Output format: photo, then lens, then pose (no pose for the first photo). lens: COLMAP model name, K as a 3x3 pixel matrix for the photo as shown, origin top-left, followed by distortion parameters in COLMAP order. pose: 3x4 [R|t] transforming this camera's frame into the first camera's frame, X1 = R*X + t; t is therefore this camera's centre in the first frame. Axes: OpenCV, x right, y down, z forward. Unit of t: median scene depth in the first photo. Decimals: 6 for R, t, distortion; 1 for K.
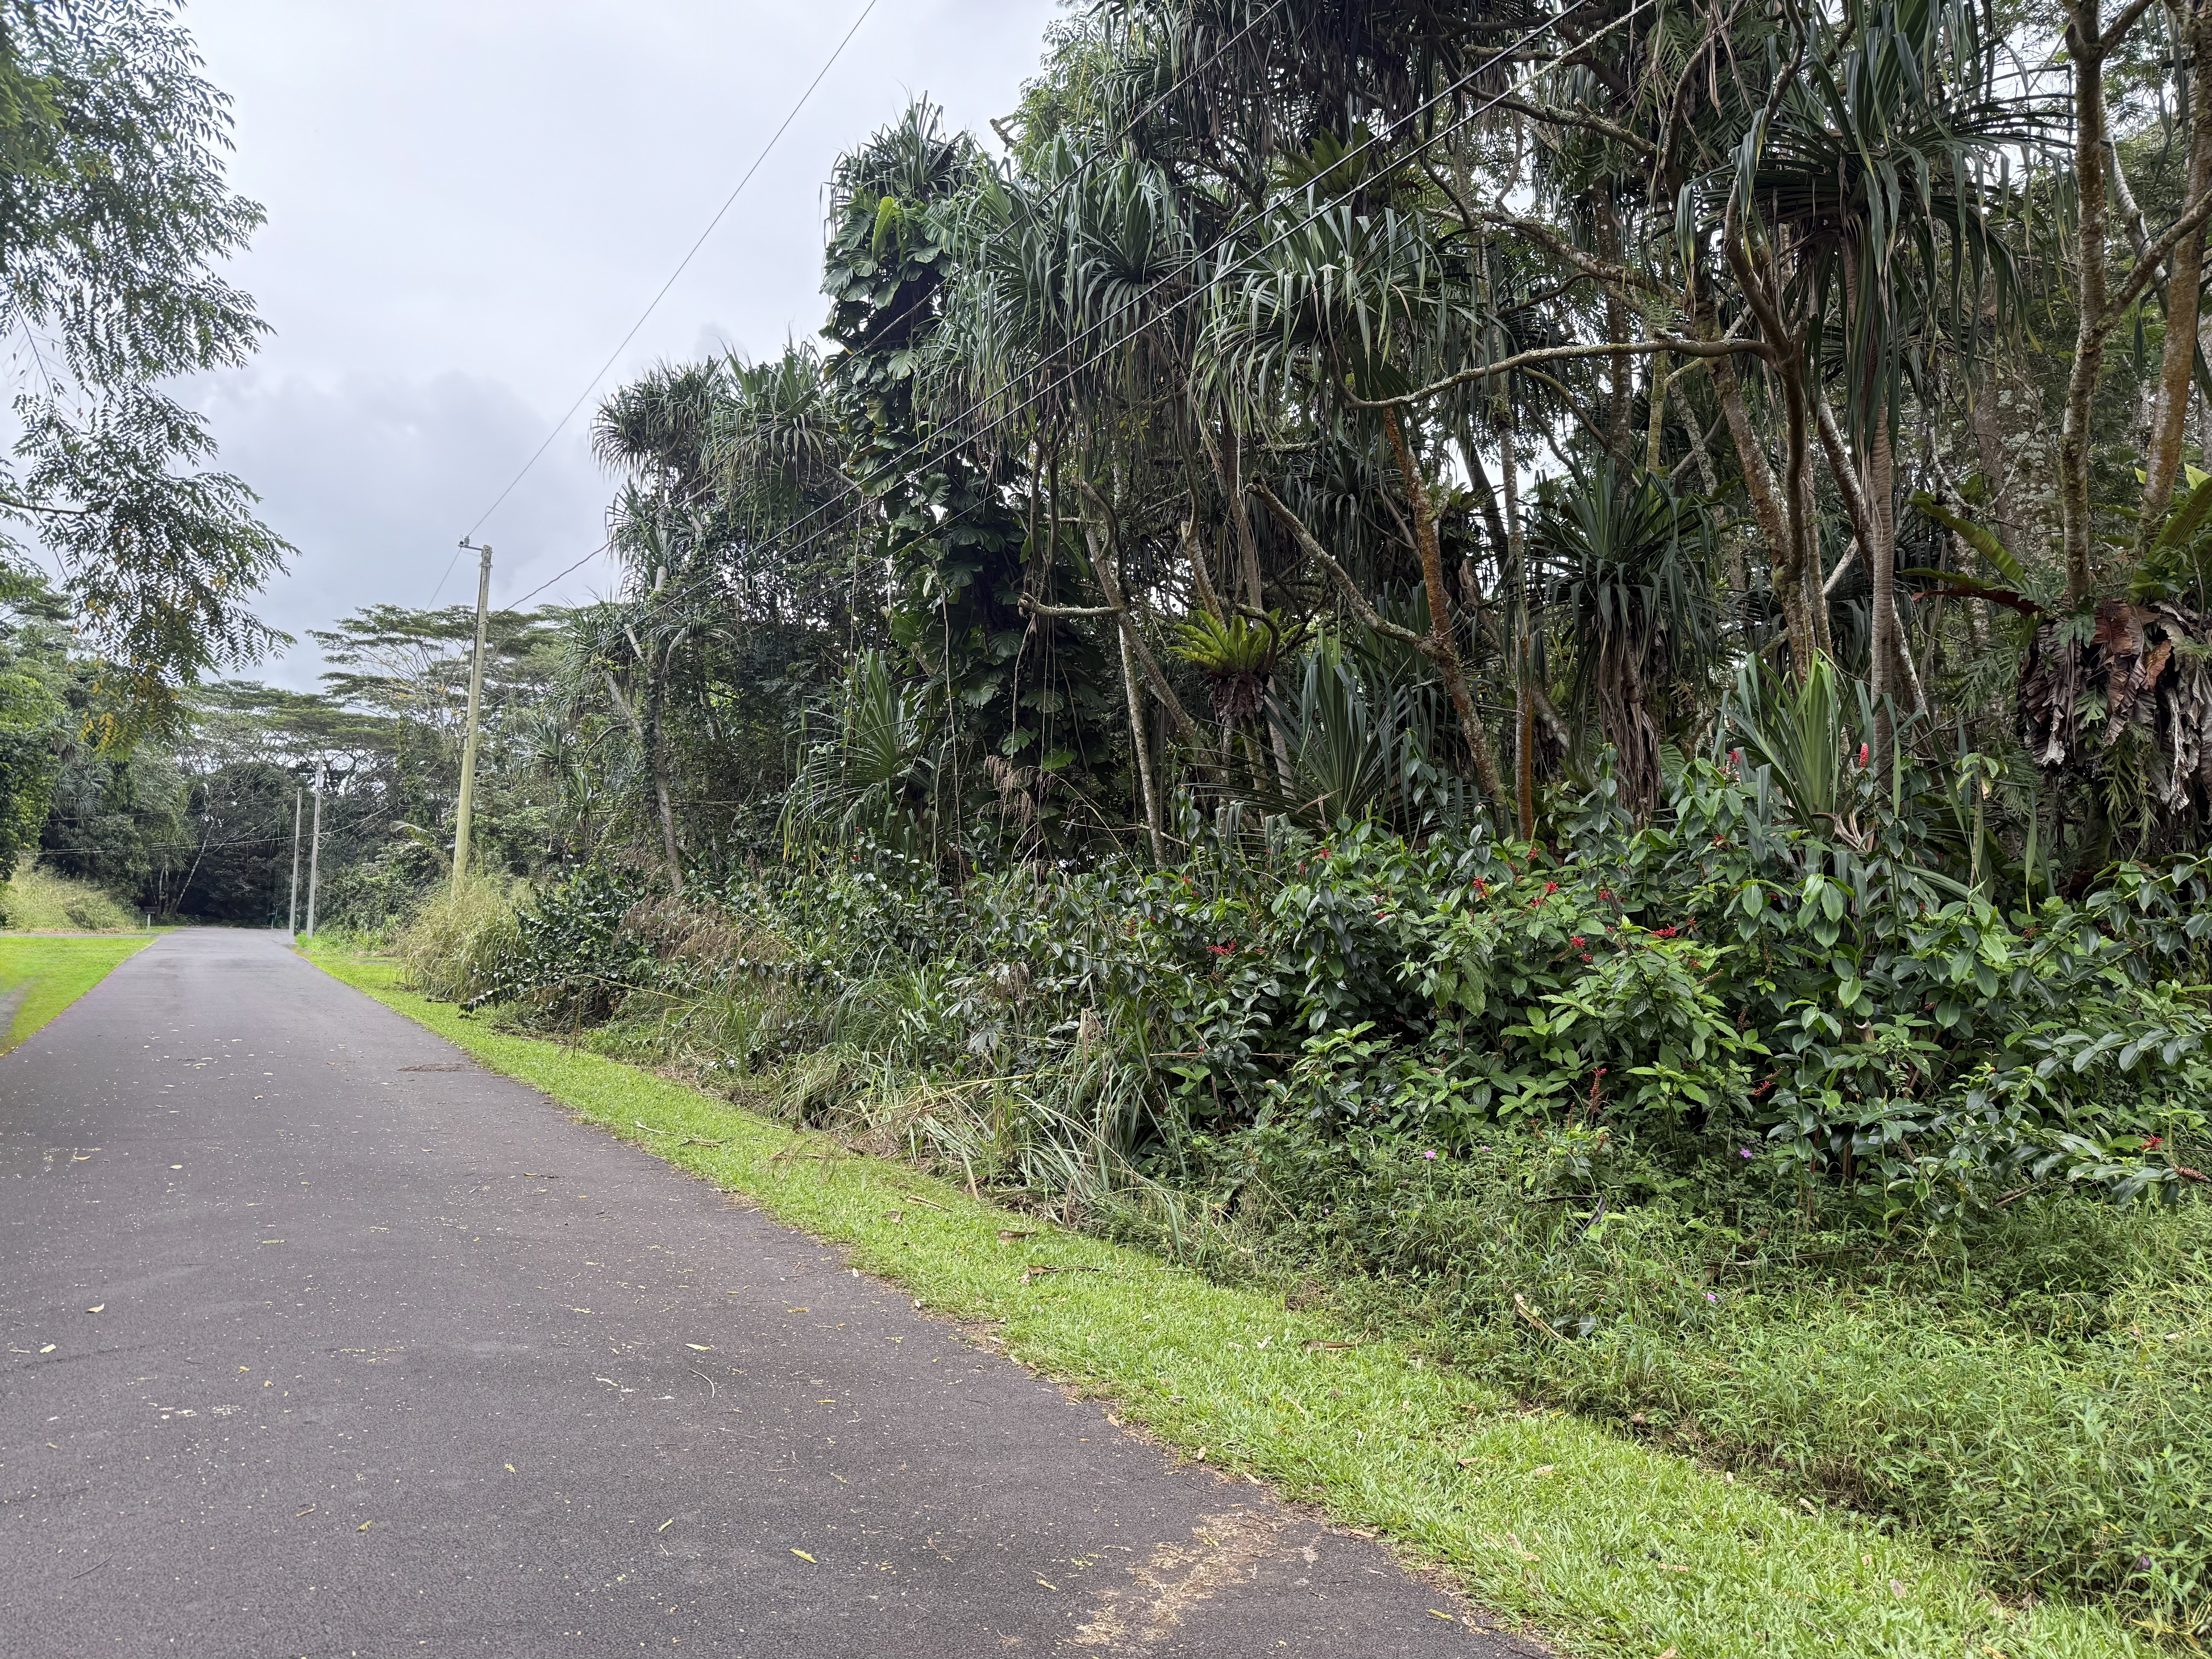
lens RADIAL K [[1542.0, 0, 1106.2], [0, 1542.0, 833.8], [0, 0, 1]] dist [0.009686, -0.006778]
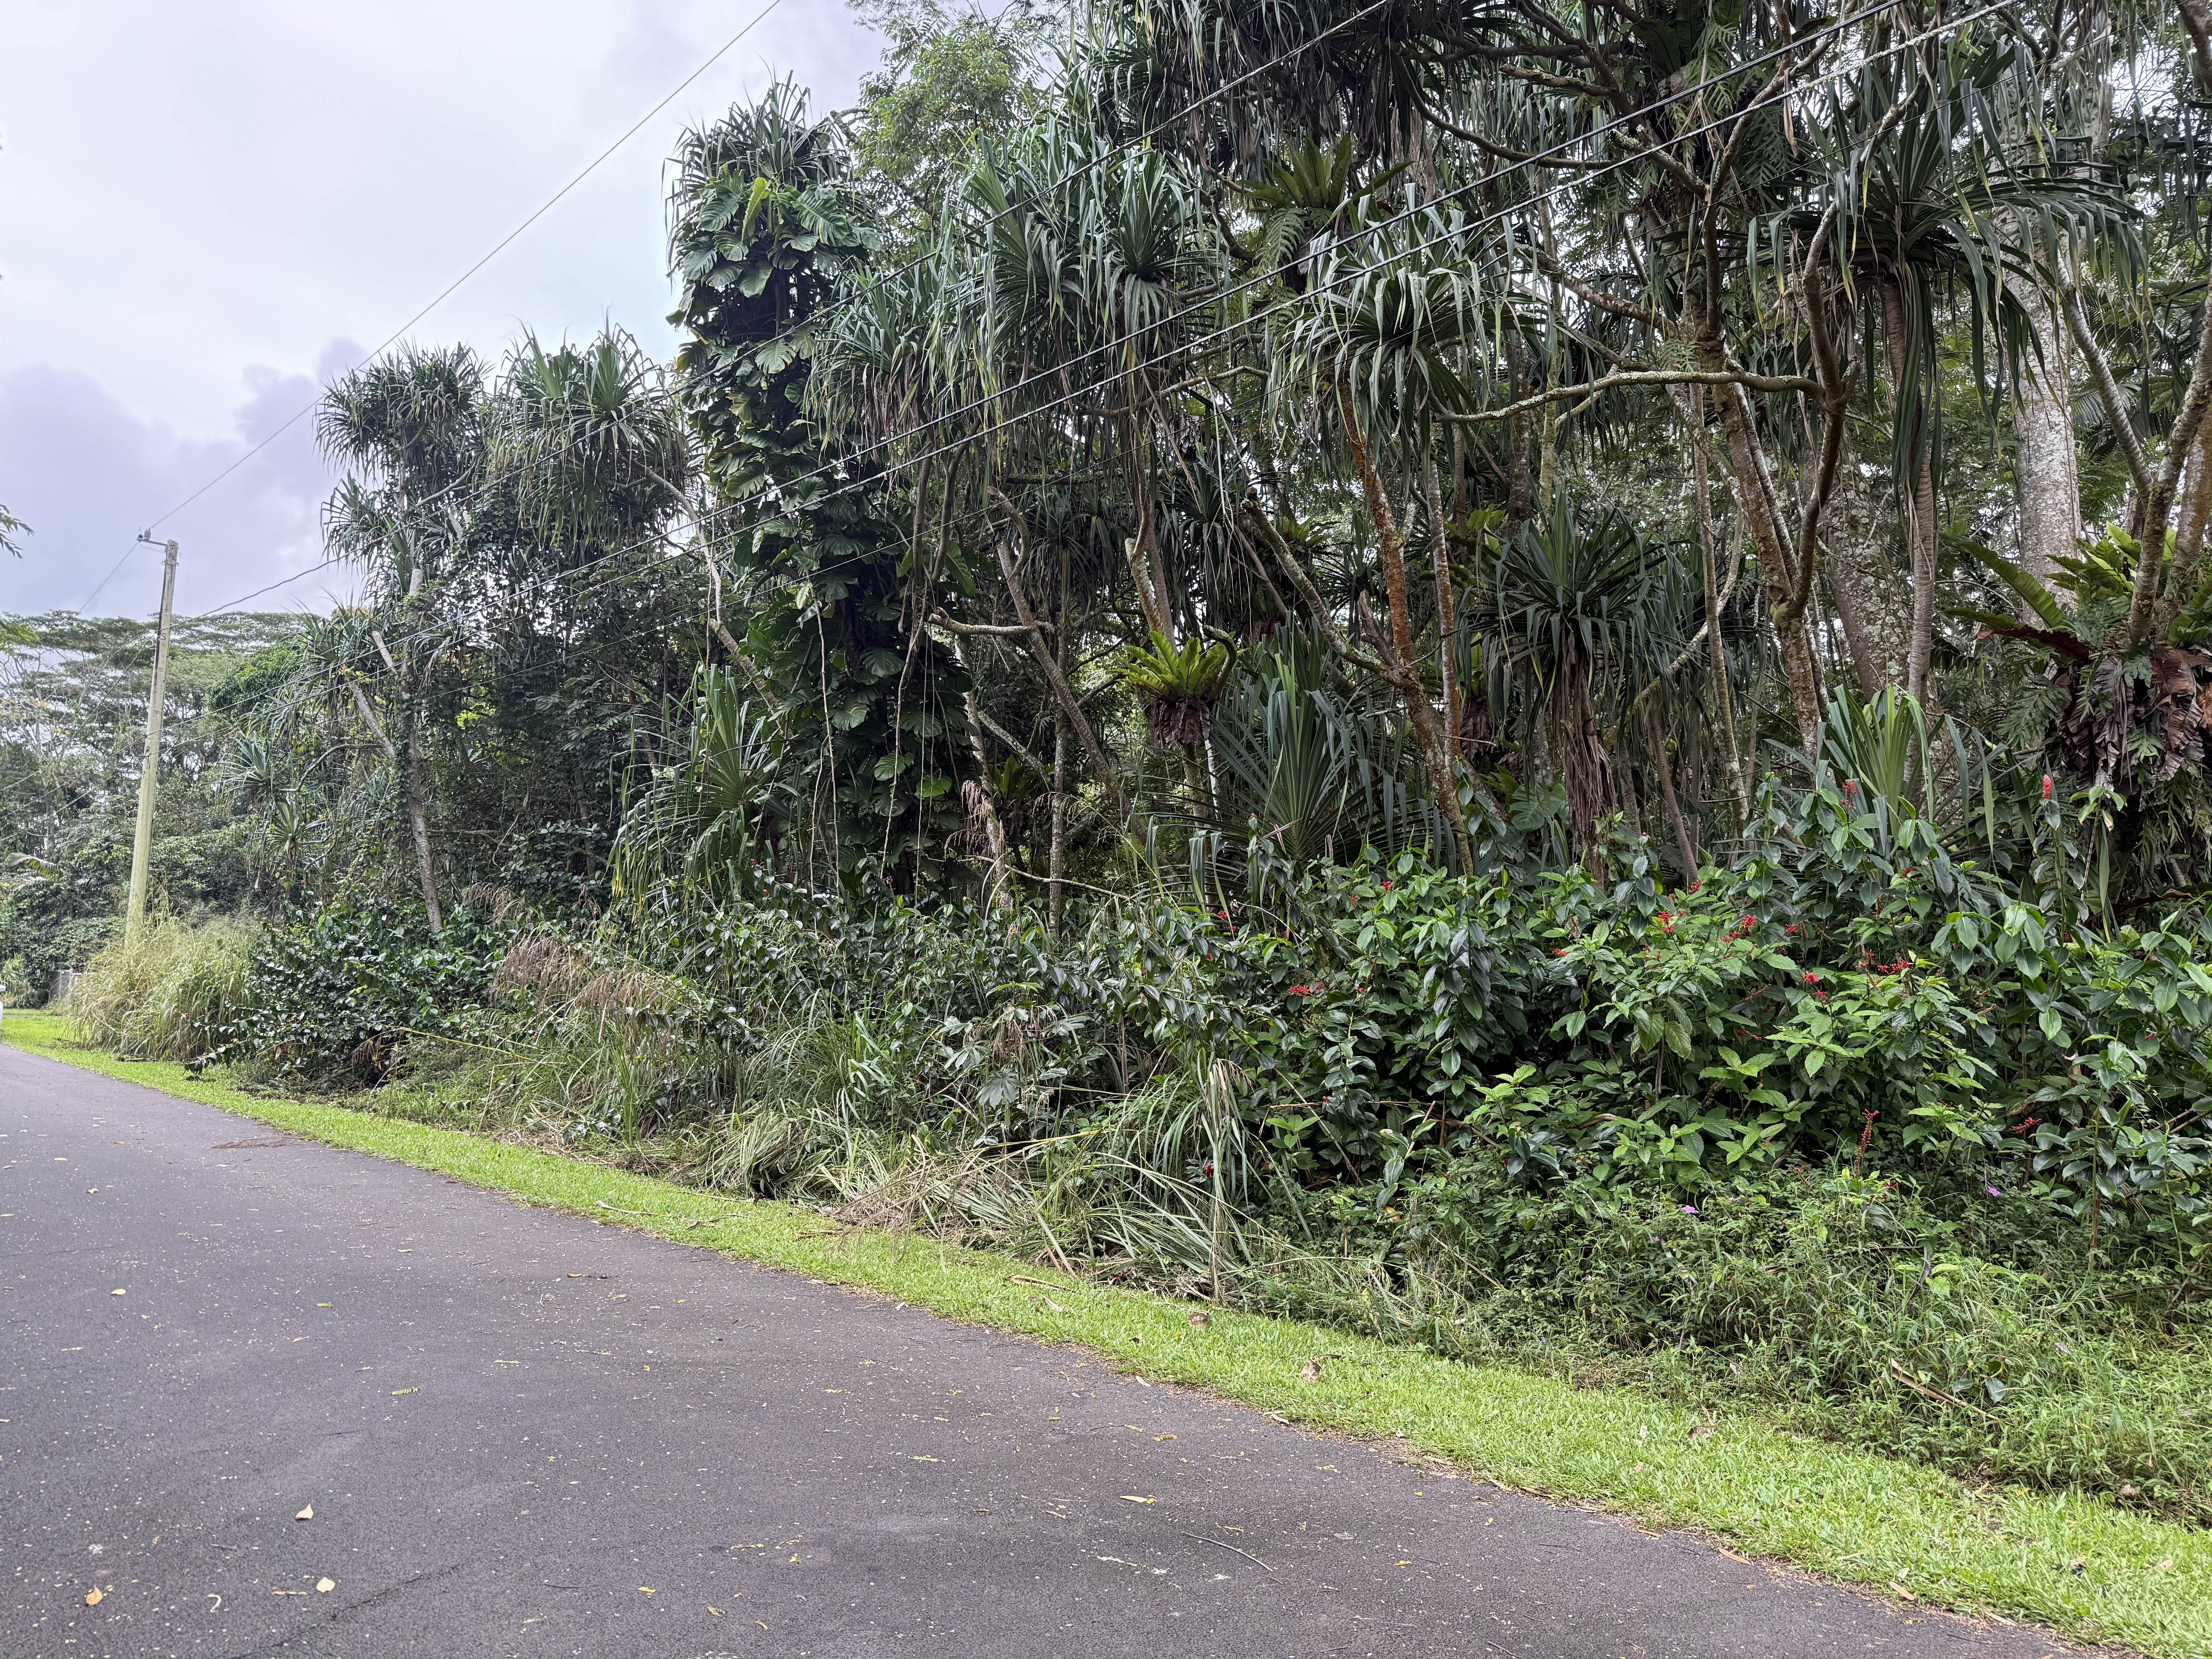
lens RADIAL K [[1557.5, 0, 1110.5], [0, 1557.5, 821.1], [0, 0, 1]] dist [0.006743, -0.040235]
pose [[0.978527, 0.005255, 0.206050, -0.120562], [0.000732, 0.999580, -0.028968, 0.000148], [-0.206116, 0.028497, 0.978113, 0.052493]]
